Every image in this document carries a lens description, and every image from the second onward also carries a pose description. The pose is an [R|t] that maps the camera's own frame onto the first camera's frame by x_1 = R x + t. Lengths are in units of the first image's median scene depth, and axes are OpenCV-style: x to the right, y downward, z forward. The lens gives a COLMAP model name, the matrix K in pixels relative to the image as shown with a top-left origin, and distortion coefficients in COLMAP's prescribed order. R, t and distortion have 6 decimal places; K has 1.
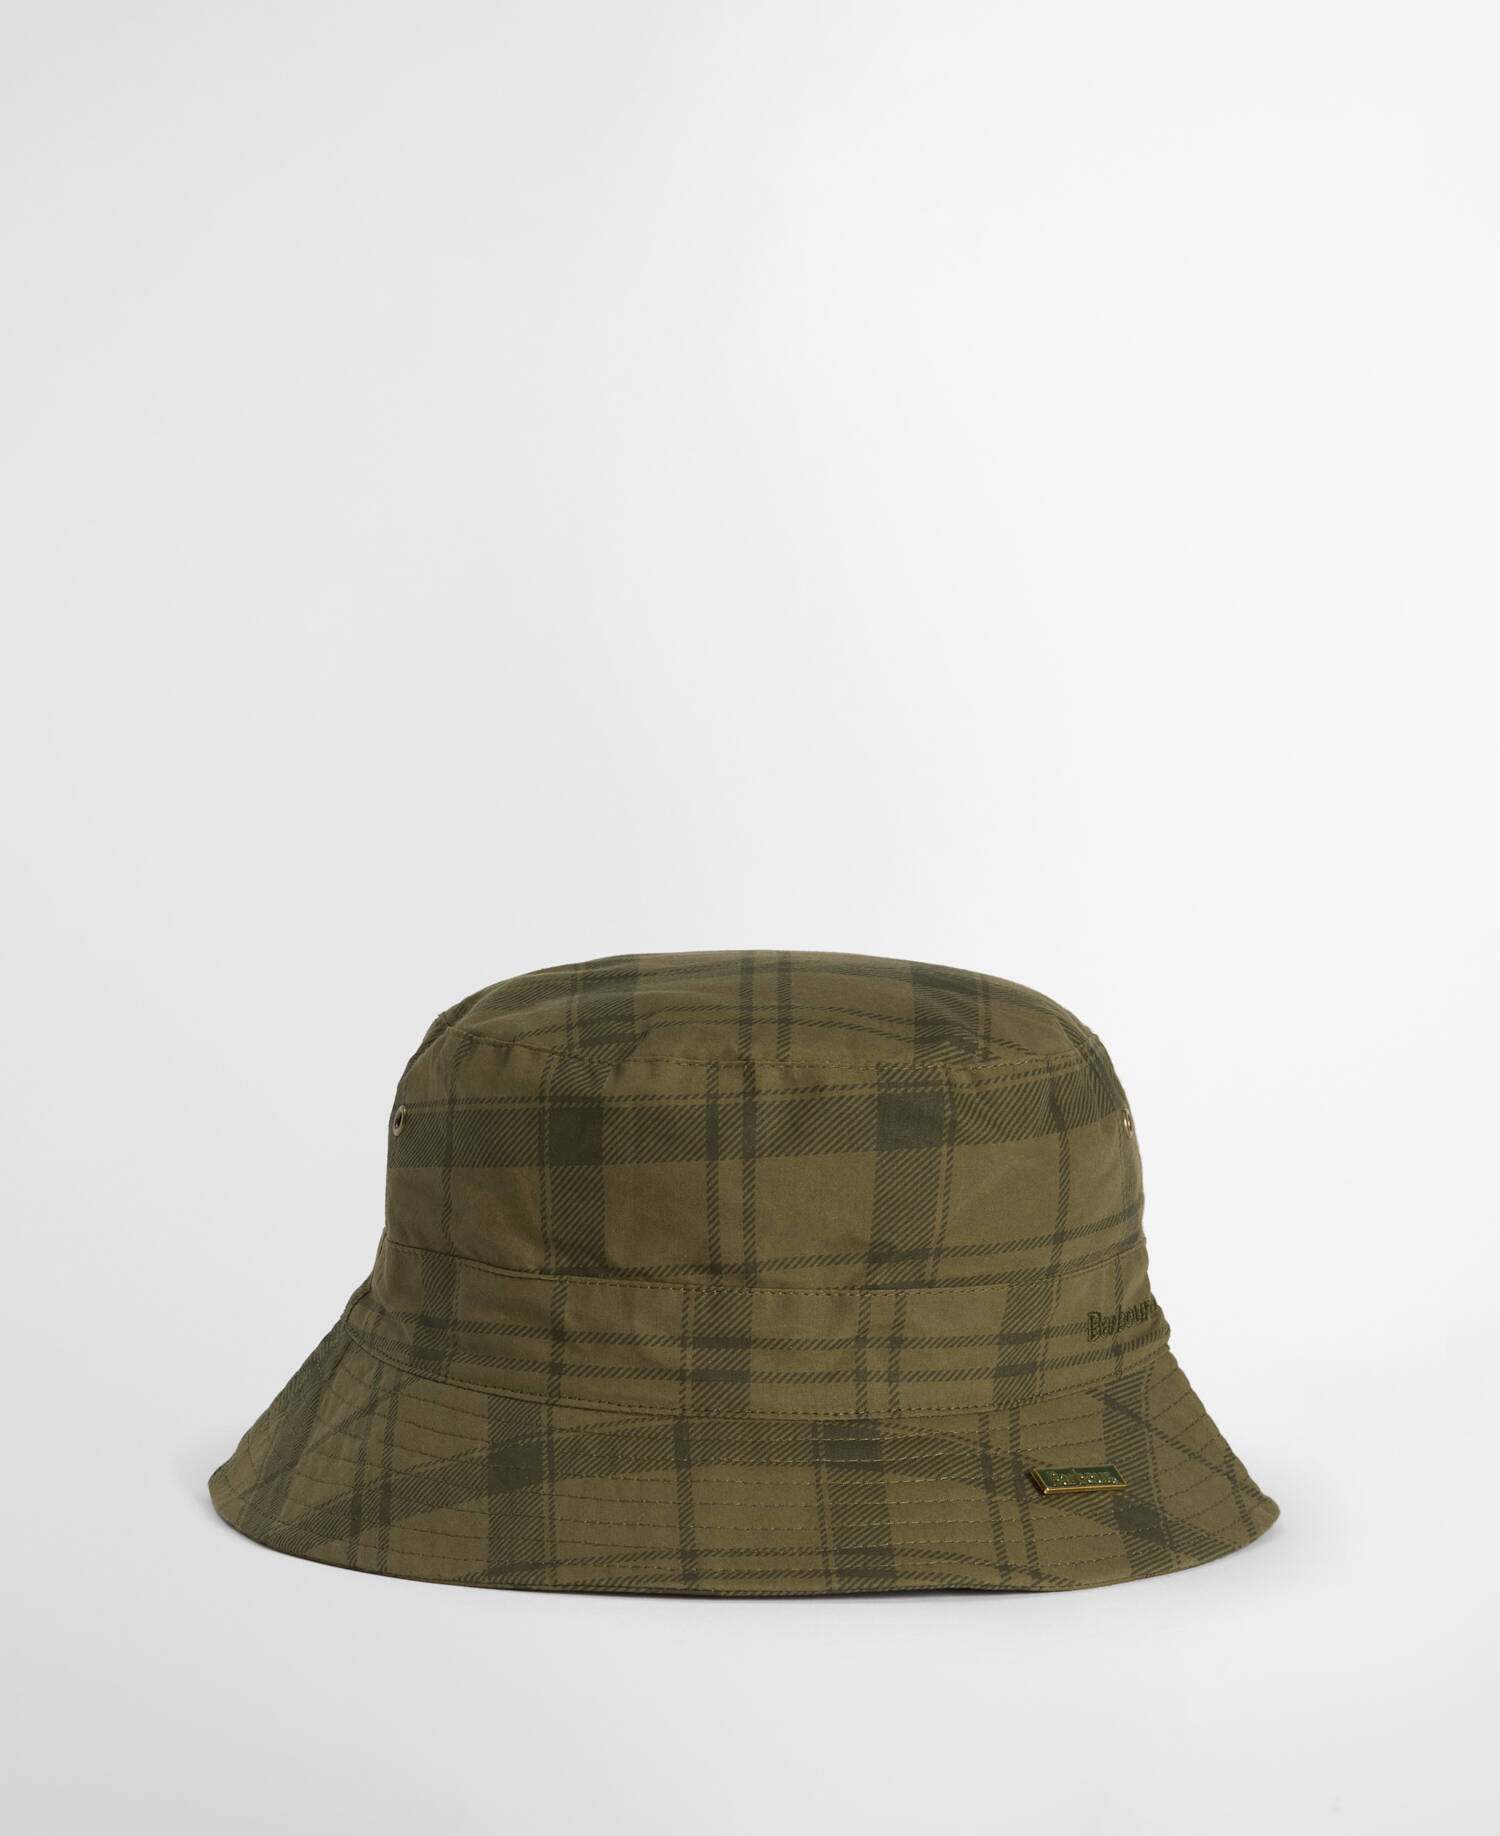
lens RADIAL K [[4123.0, 0, 750.7], [0, 4123.0, 915.0], [0, 0, 1]] dist [-0.009690, 0.000000]
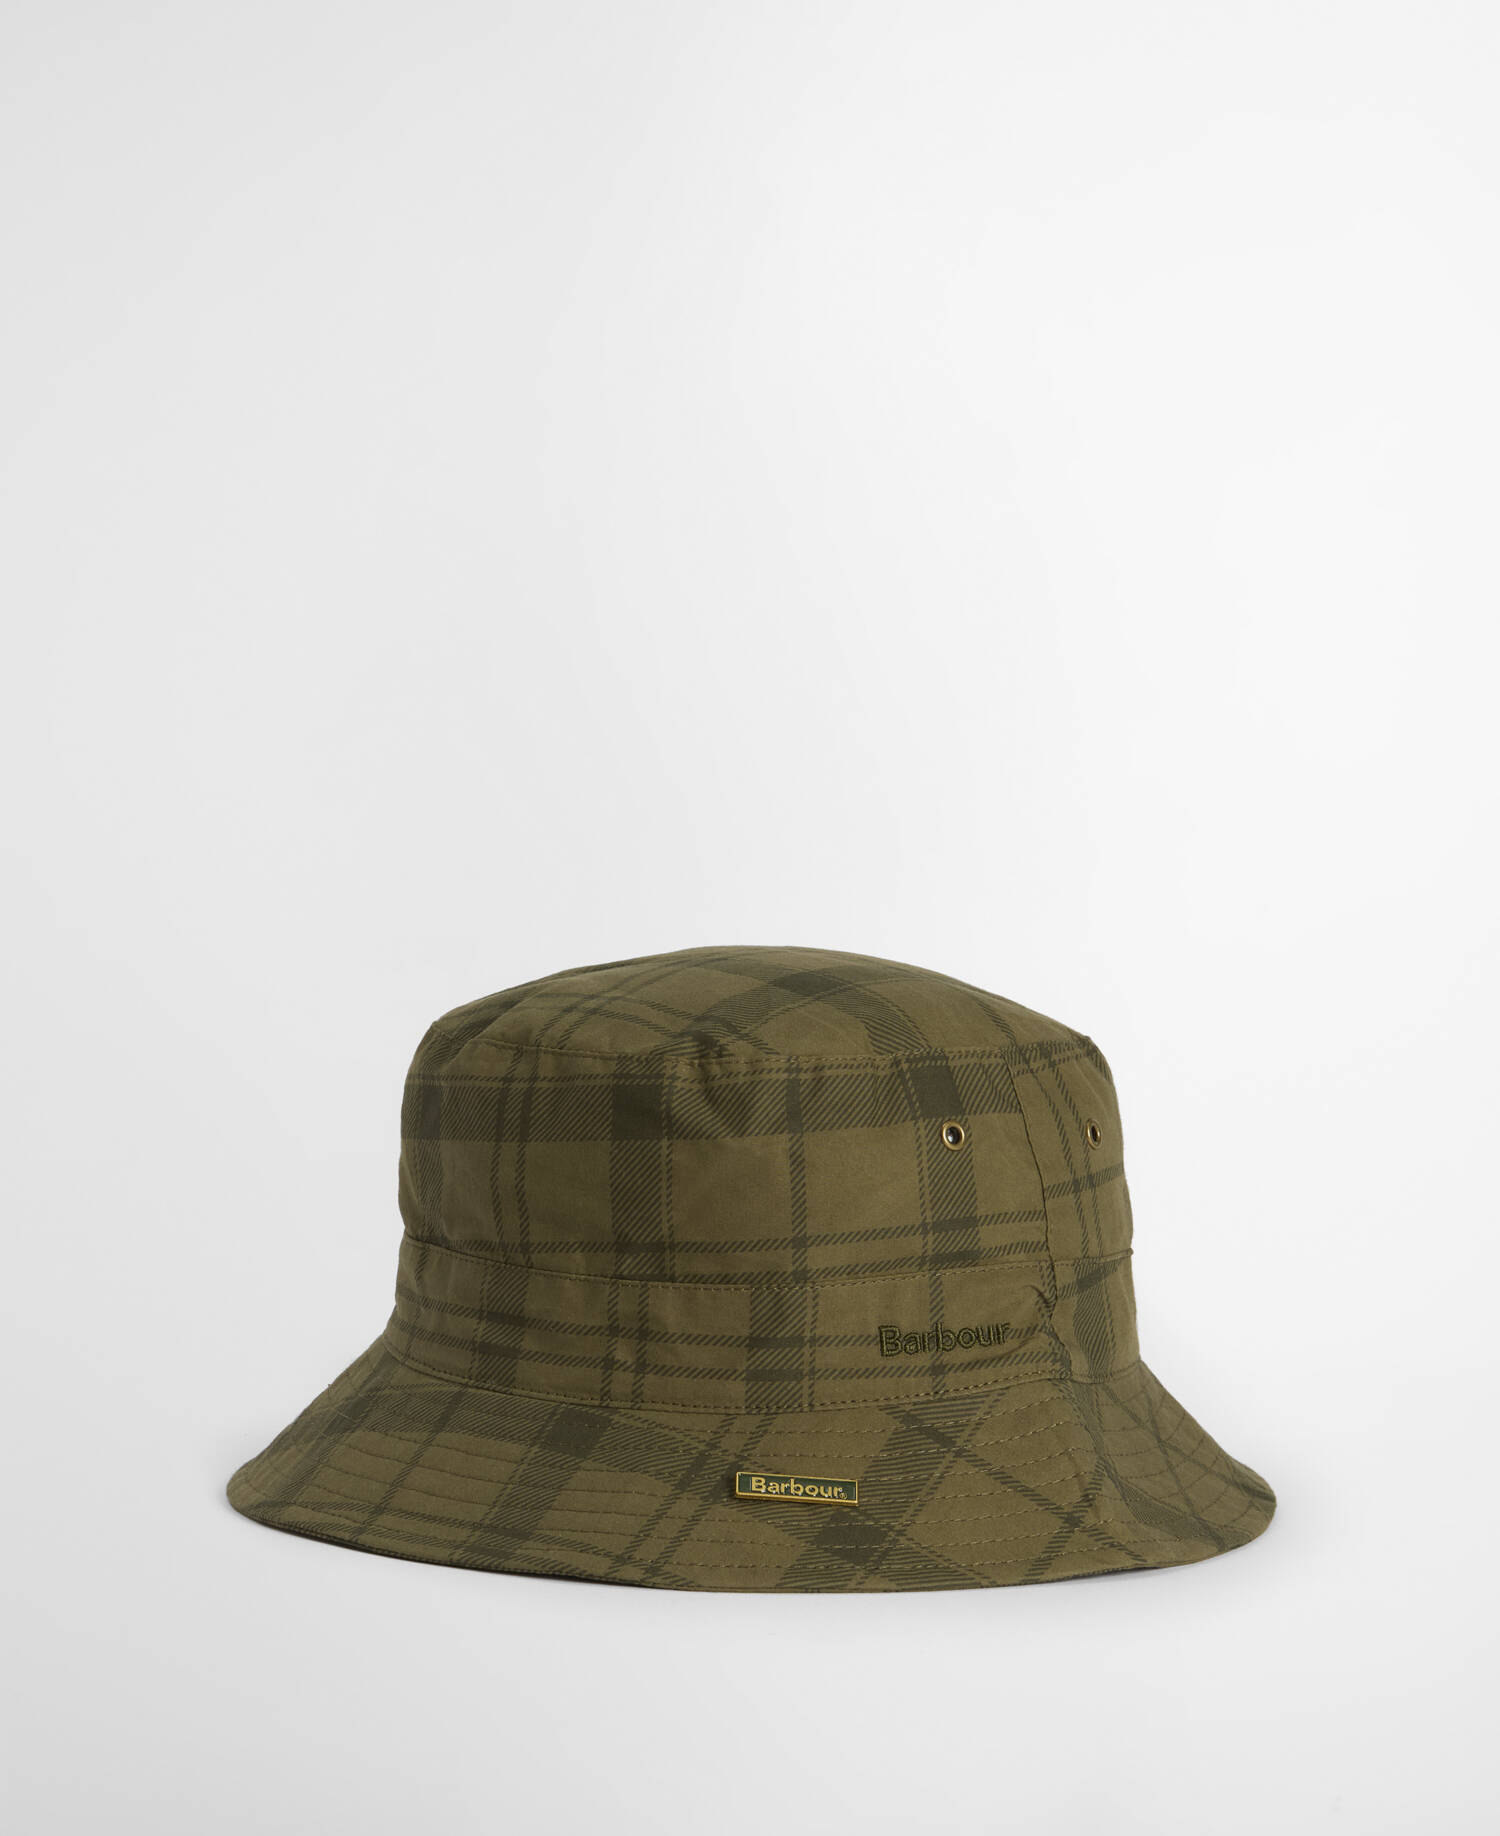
lens RADIAL K [[4123.0, 0, 746.5], [0, 4123.0, 921.1], [0, 0, 1]] dist [-0.009690, 0.000000]
pose [[0.791650, 0.022578, -0.610557, 0.665702], [-0.028243, 0.999601, 0.000344, 0.002243], [0.610322, 0.016972, 0.791972, 0.219058]]
